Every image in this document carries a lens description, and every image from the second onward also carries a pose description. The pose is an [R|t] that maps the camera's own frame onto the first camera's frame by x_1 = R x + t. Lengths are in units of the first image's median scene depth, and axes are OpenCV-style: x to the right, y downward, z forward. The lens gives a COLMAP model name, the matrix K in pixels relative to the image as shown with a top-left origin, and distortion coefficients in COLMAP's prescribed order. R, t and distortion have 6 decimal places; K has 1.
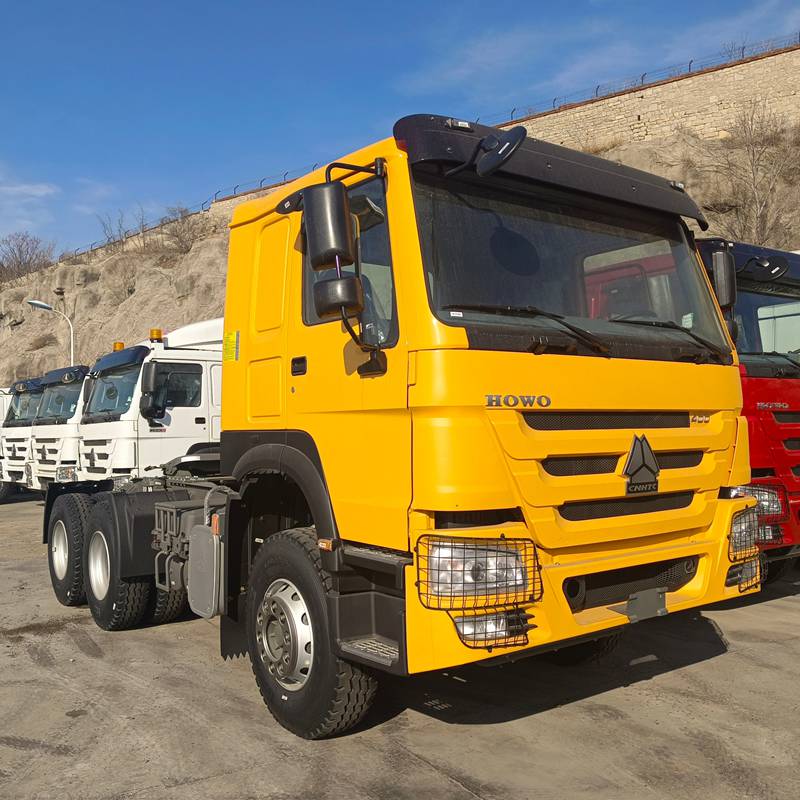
lens RADIAL K [[743.4, 0, 400.0], [0, 743.4, 400.0], [0, 0, 1]] dist [0.049164, -0.092611]
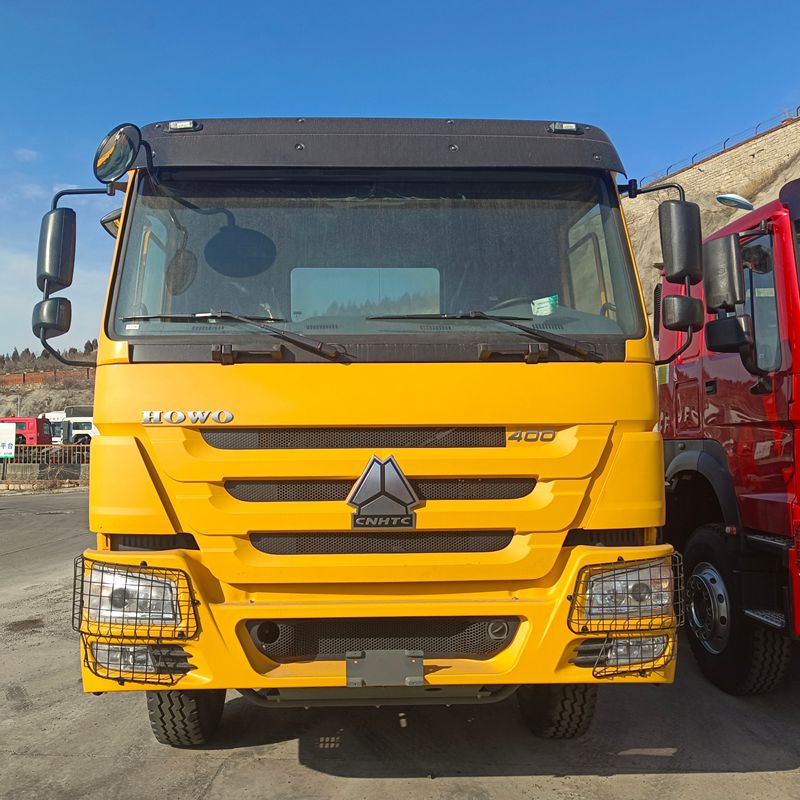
lens RADIAL K [[753.3, 0, 400.0], [0, 753.3, 400.0], [0, 0, 1]] dist [0.064862, -0.082722]
pose [[0.840534, -0.015628, -0.541533, 0.775149], [0.014694, 0.999874, -0.006048, -0.009289], [0.541559, -0.002874, 0.840658, 0.315933]]
